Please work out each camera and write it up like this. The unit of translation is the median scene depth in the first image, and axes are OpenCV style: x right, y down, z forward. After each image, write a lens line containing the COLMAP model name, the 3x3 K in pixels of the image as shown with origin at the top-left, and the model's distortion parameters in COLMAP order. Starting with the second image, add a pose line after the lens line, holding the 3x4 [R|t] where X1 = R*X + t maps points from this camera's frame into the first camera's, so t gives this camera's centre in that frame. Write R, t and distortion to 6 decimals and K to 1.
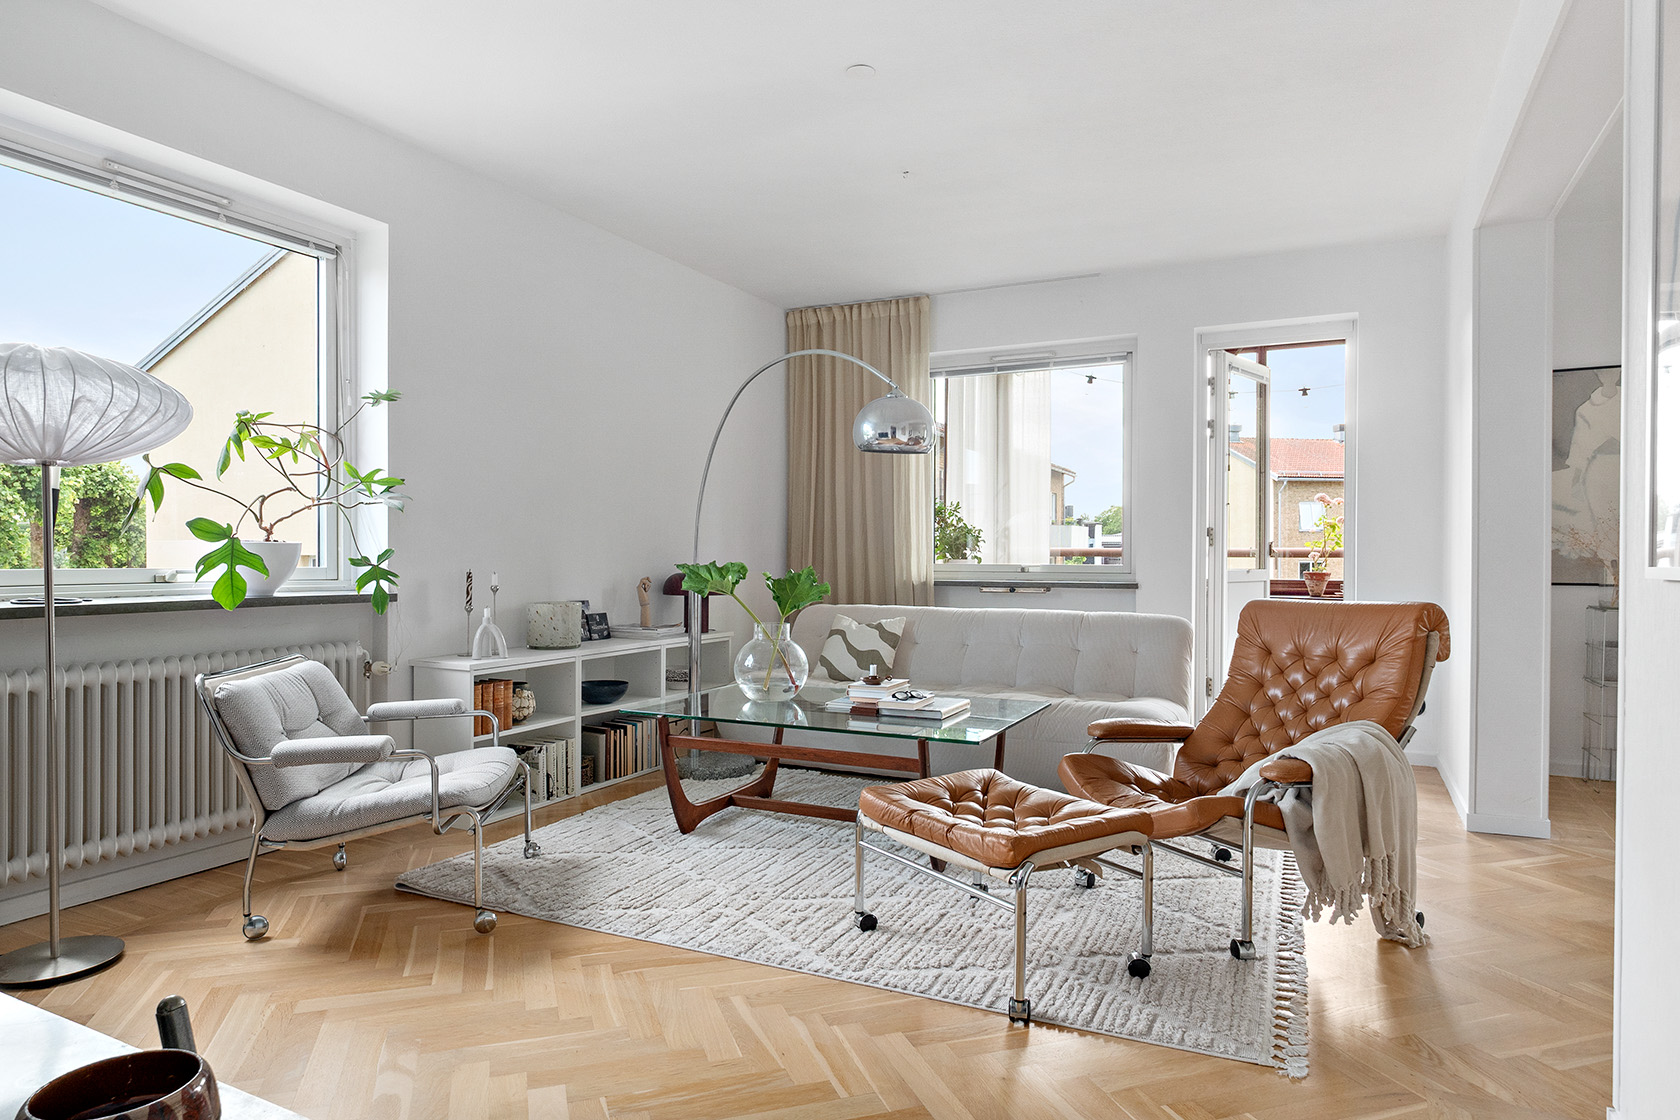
lens RADIAL K [[980.2, 0, 841.1], [0, 980.2, 573.6], [0, 0, 1]] dist [-0.009445, 0.003395]
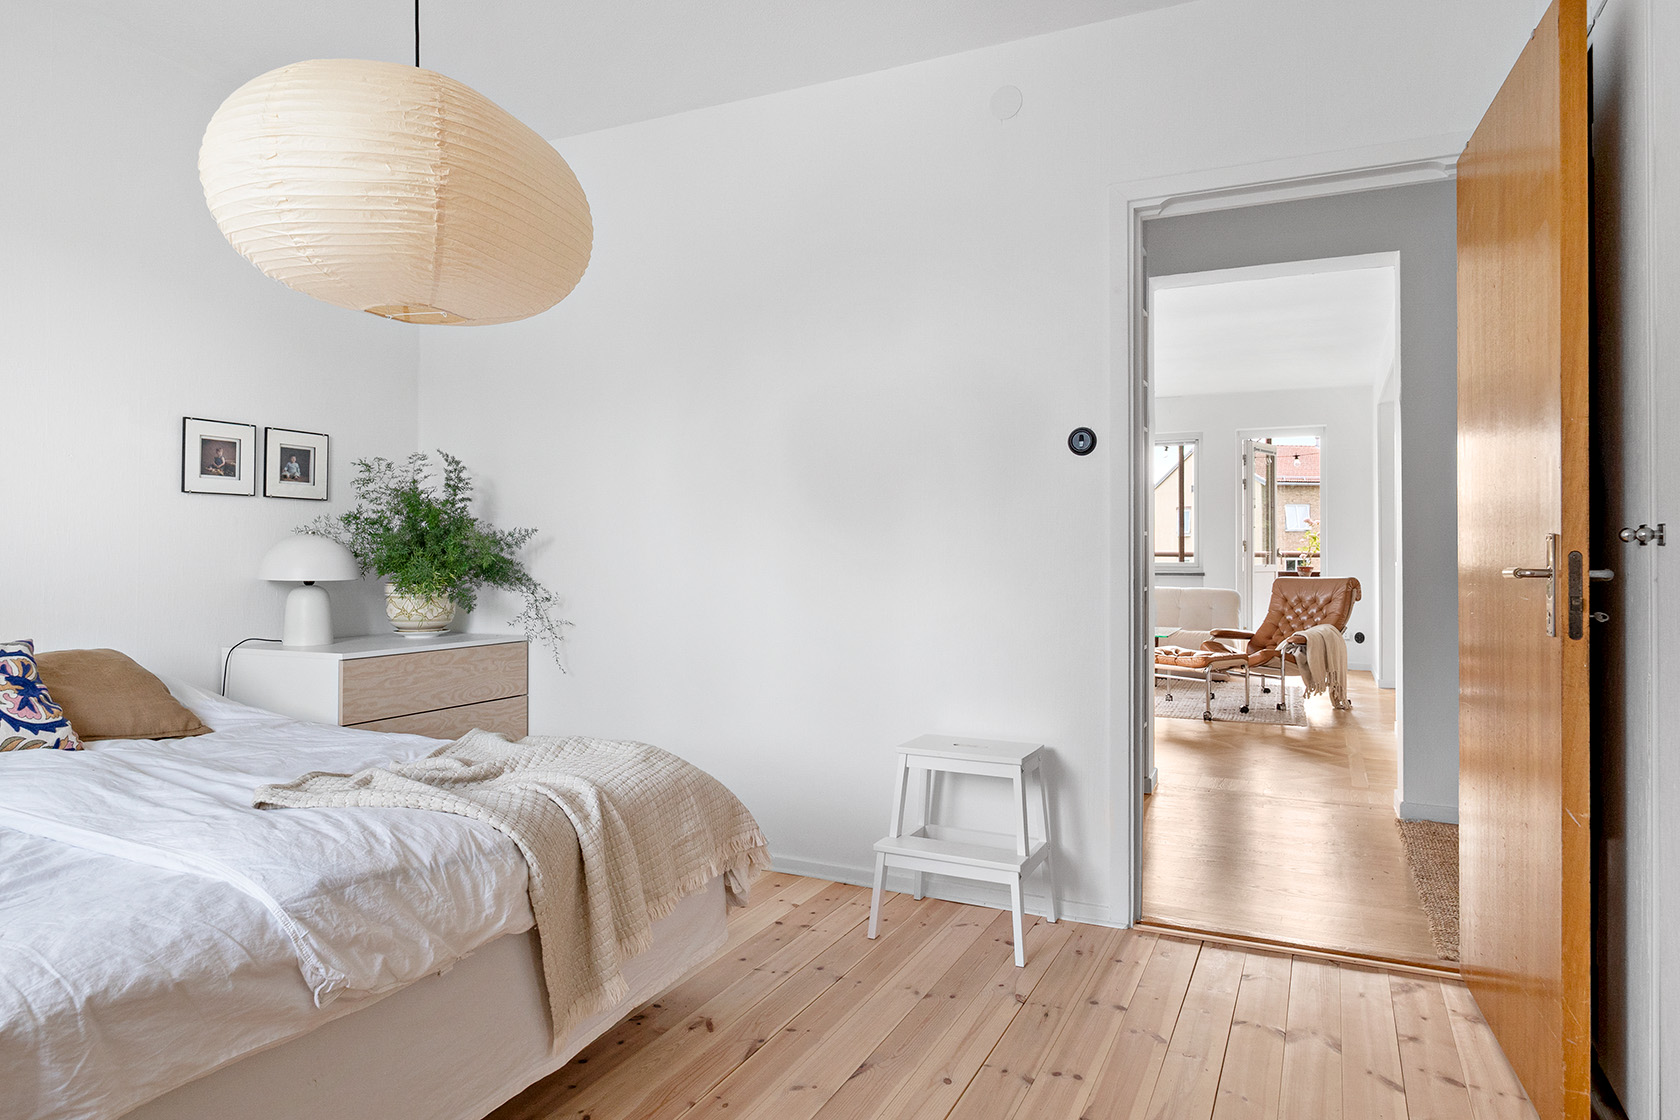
lens RADIAL K [[980.2, 0, 839.1], [0, 980.2, 544.1], [0, 0, 1]] dist [-0.009445, 0.003395]
pose [[0.999934, -0.000329, 0.011462, -0.716856], [0.000637, 0.999639, -0.026867, 0.011256], [-0.011449, 0.026873, 0.999573, -1.444071]]
